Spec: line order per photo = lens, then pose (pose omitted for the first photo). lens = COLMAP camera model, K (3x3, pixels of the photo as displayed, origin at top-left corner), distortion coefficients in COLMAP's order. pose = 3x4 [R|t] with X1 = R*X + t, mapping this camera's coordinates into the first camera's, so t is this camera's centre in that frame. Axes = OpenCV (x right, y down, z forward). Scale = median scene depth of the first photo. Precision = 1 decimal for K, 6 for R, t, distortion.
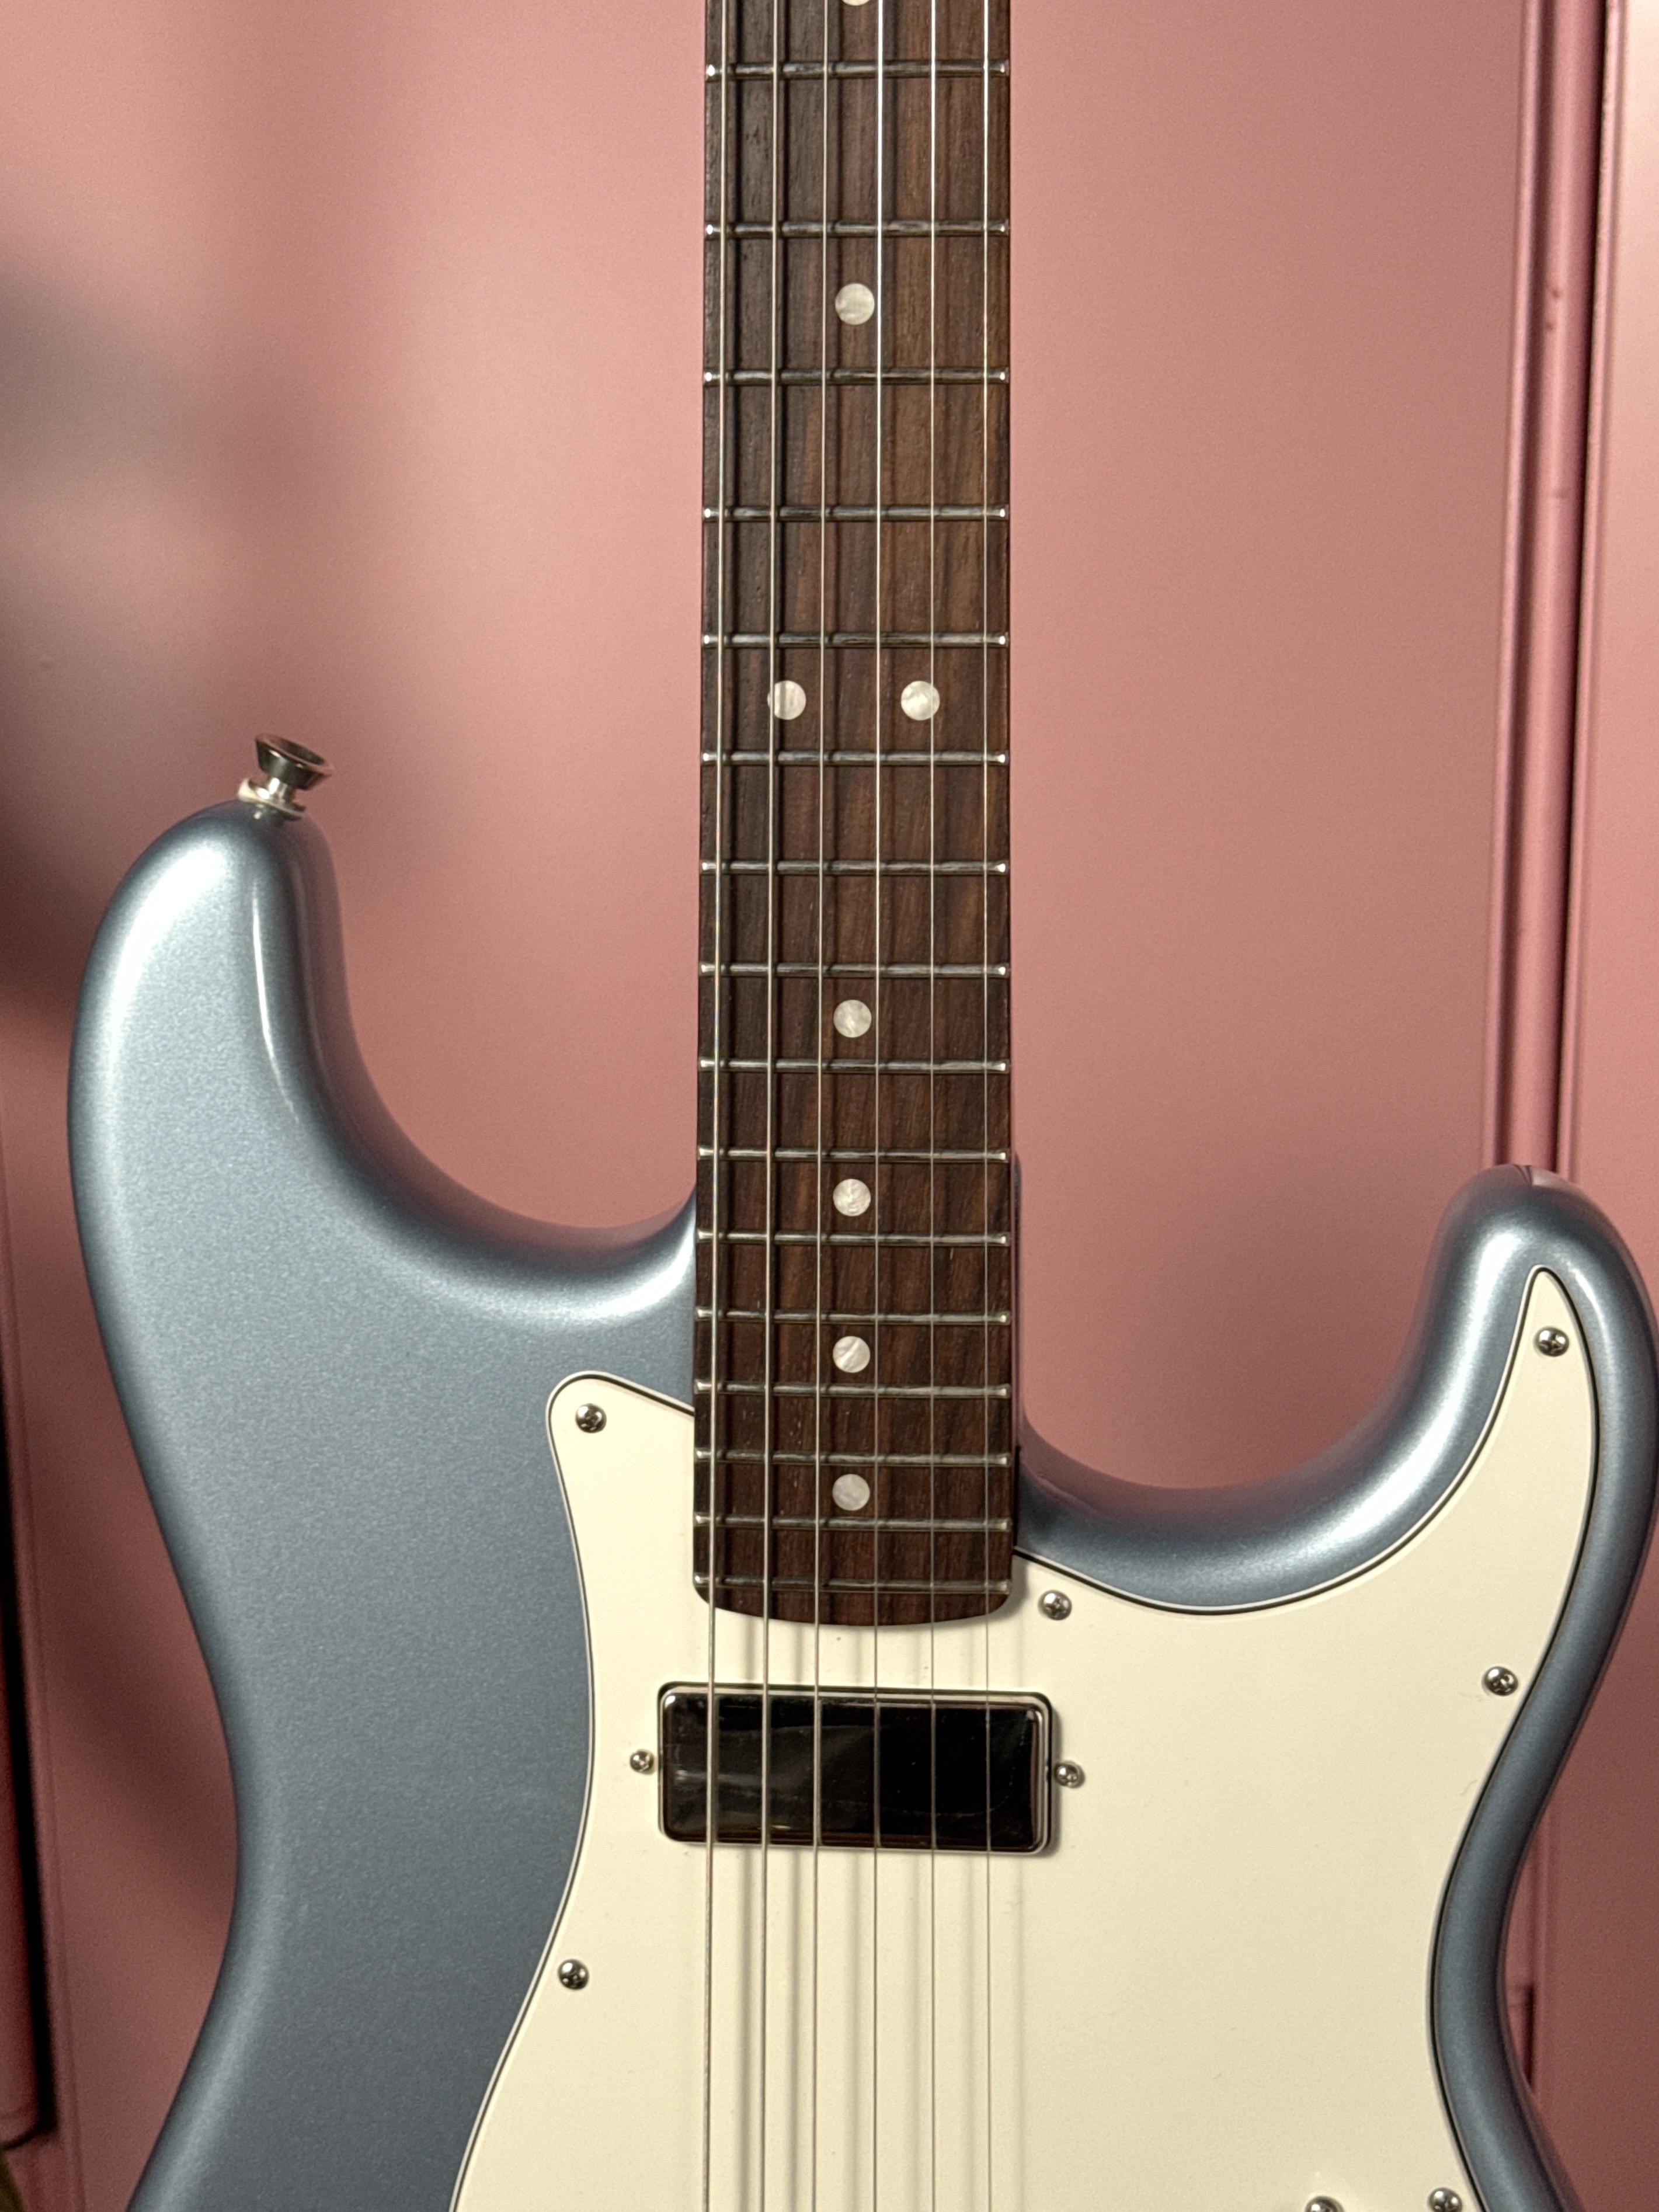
lens RADIAL K [[3333.4, 0, 826.8], [0, 3333.4, 1098.7], [0, 0, 1]] dist [0.152366, 0.000000]
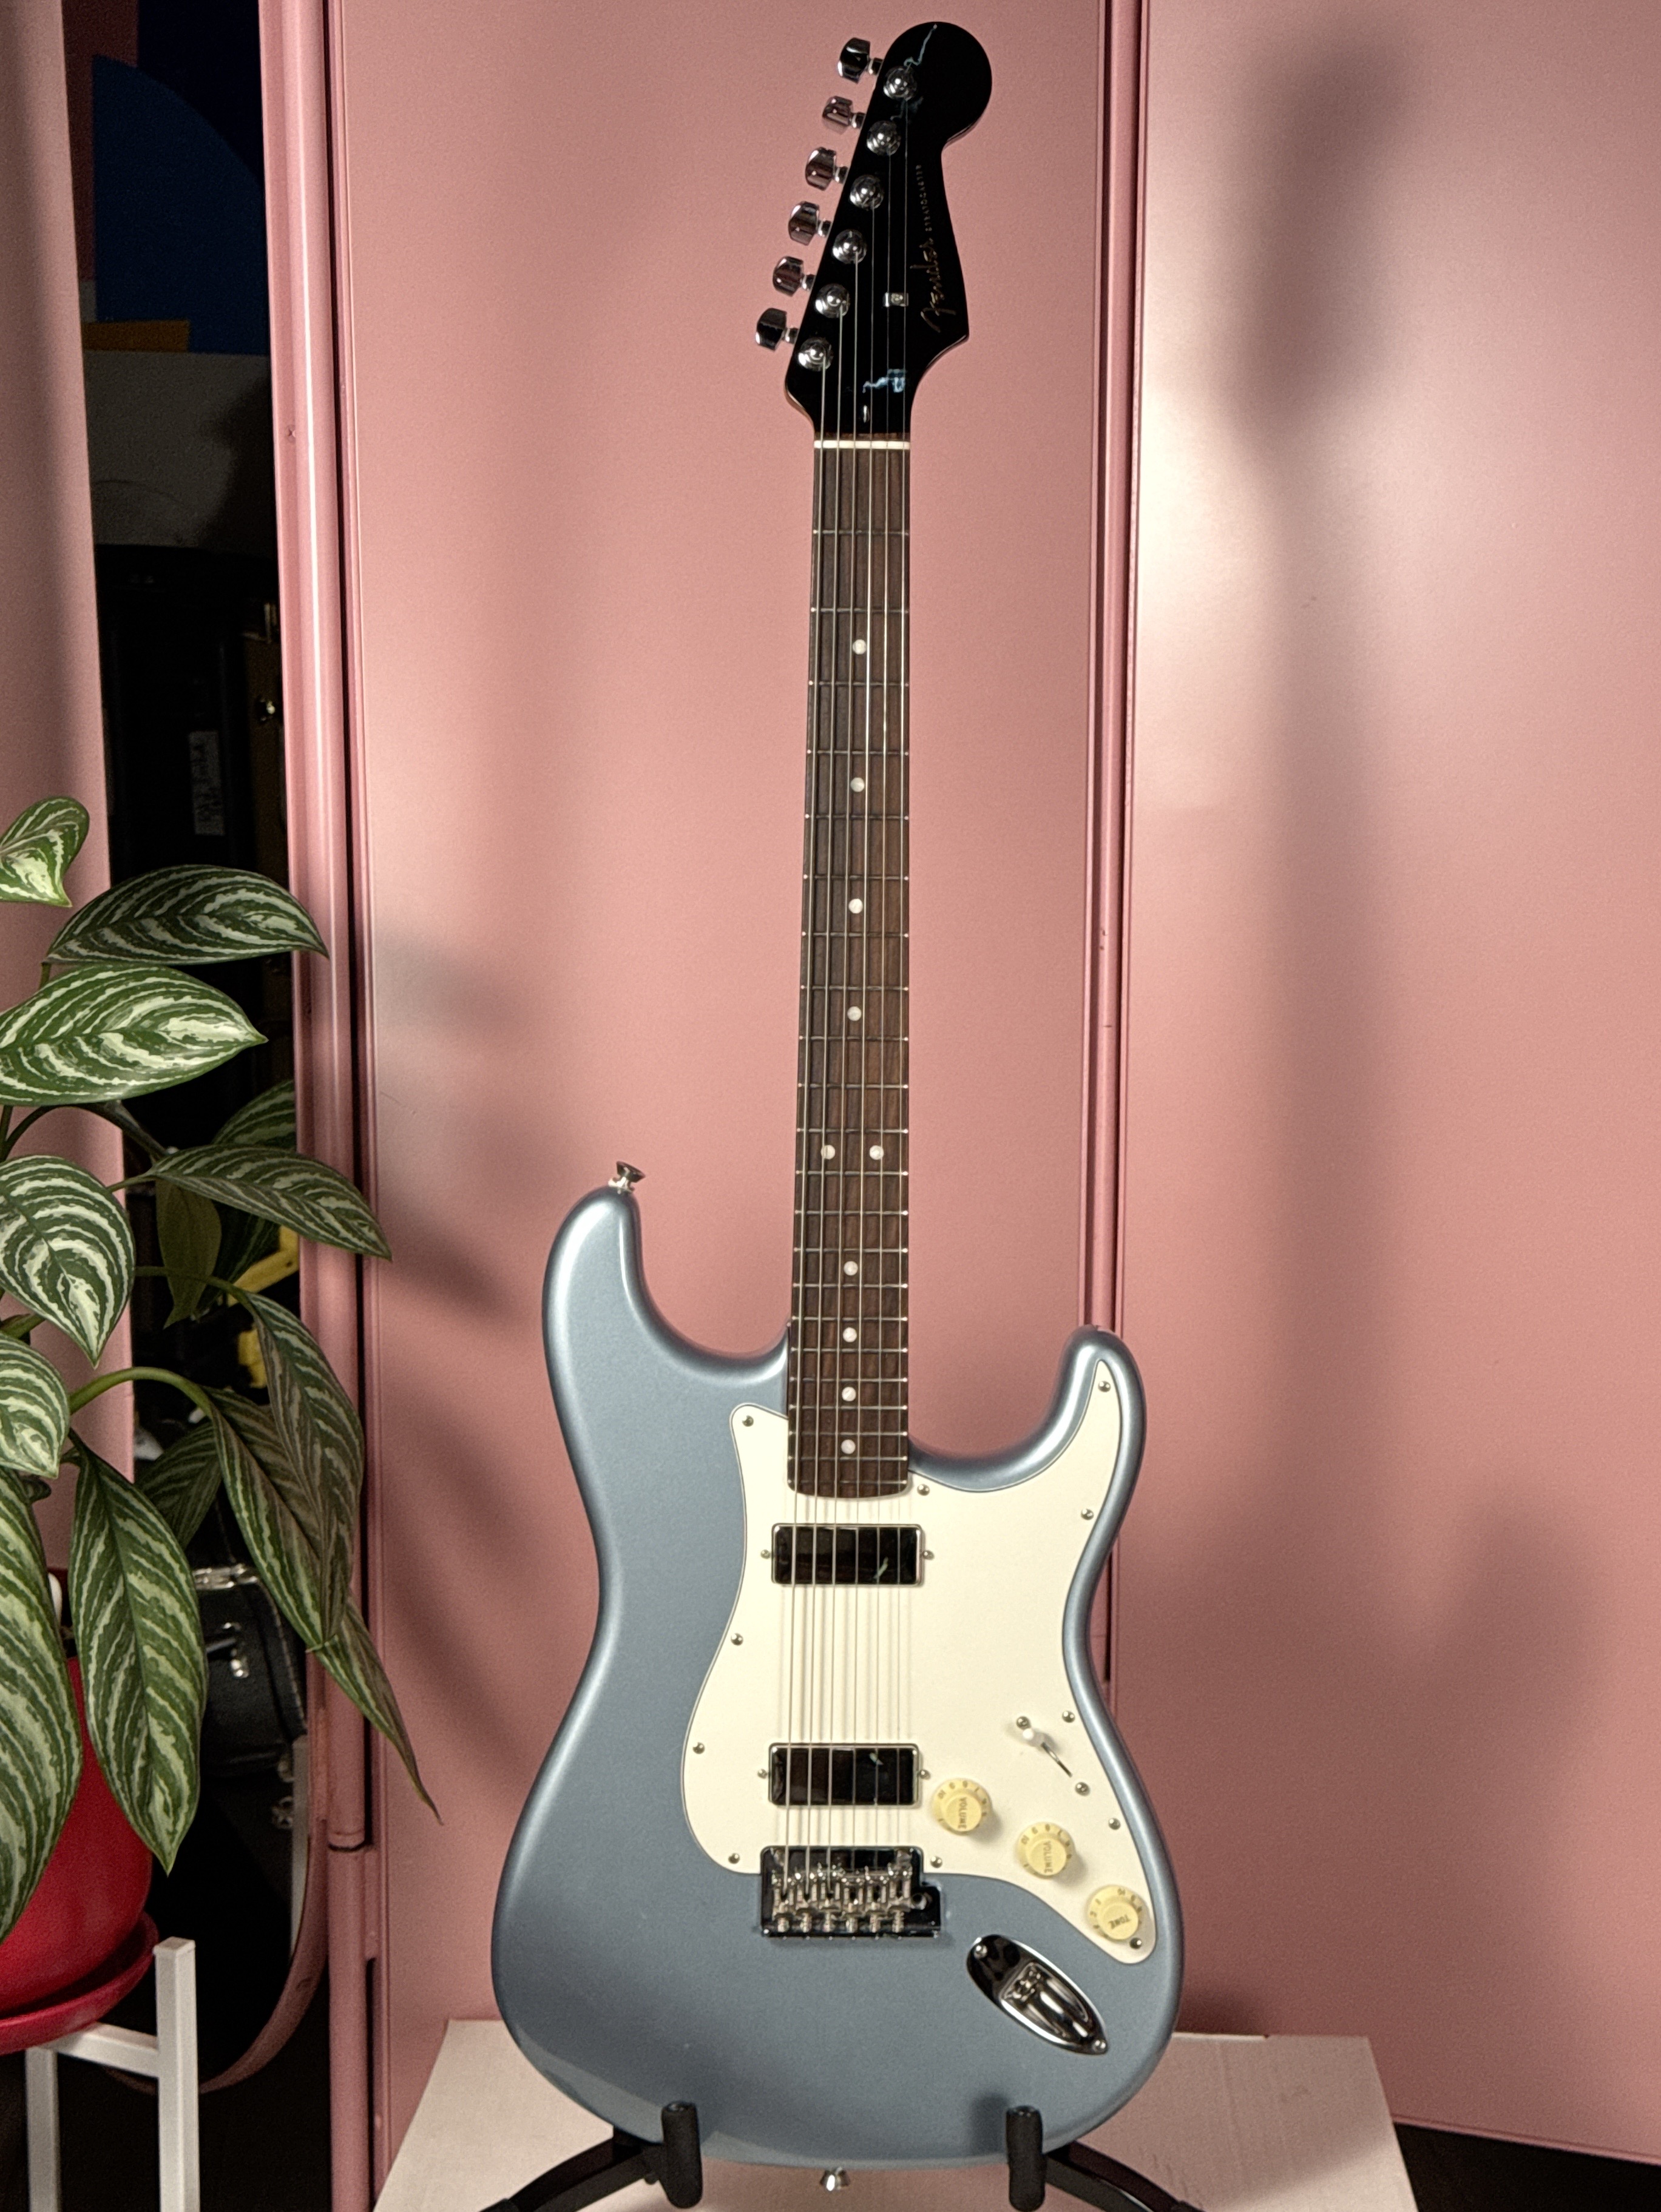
lens RADIAL K [[3333.9, 0, 833.4], [0, 3333.9, 1109.3], [0, 0, 1]] dist [0.152366, 0.000000]
pose [[0.992585, 0.004141, 0.121484, -0.328141], [0.006719, 0.996023, -0.088845, 0.086054], [-0.121369, 0.089002, 0.988609, -1.650175]]
